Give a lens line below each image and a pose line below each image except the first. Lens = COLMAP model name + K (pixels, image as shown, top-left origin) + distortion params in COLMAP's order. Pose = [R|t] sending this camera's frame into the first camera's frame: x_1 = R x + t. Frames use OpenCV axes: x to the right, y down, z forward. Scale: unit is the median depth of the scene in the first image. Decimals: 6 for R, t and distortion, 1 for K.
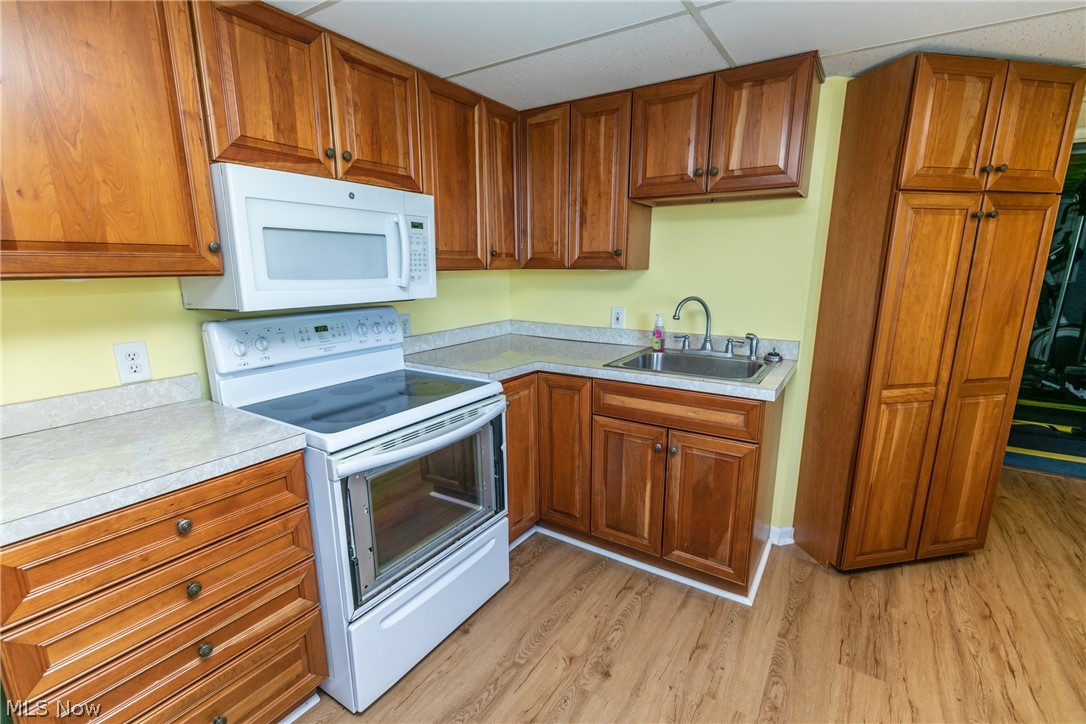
lens RADIAL K [[485.5, 0, 542.0], [0, 485.5, 370.1], [0, 0, 1]] dist [0.002014, -0.000543]
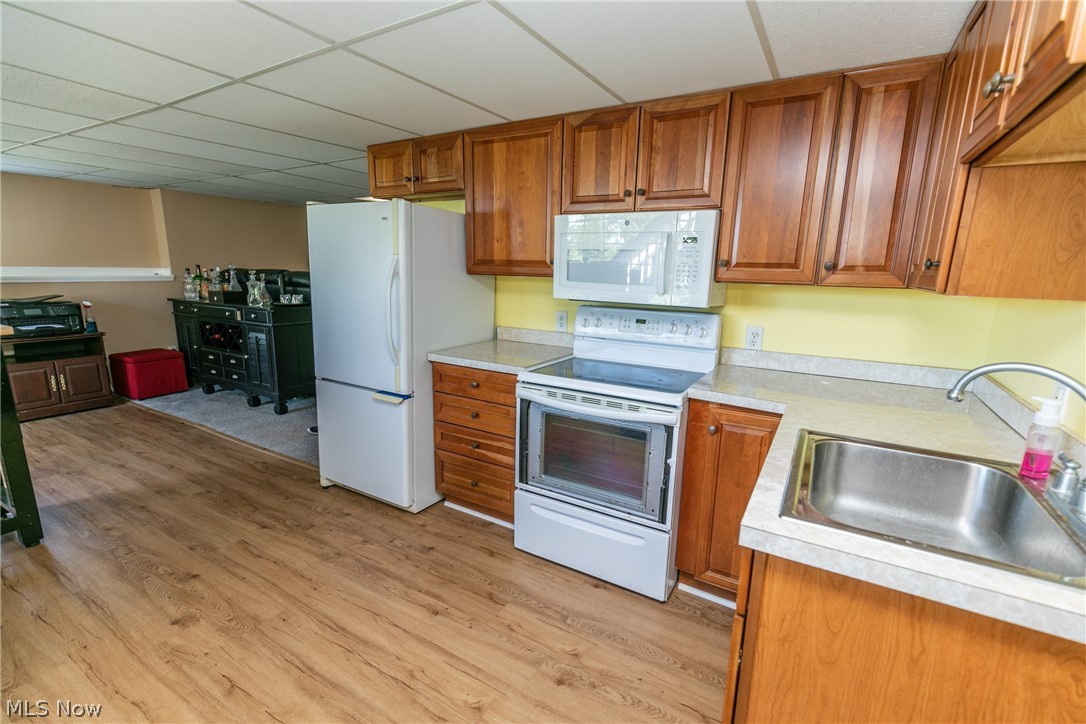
lens RADIAL K [[484.2, 0, 542.7], [0, 484.2, 365.3], [0, 0, 1]] dist [0.002611, 0.000006]
pose [[0.042229, 0.201811, -0.978514, 0.966564], [-0.235857, 0.953720, 0.186519, -0.171989], [0.970870, 0.222912, 0.087873, 0.724800]]
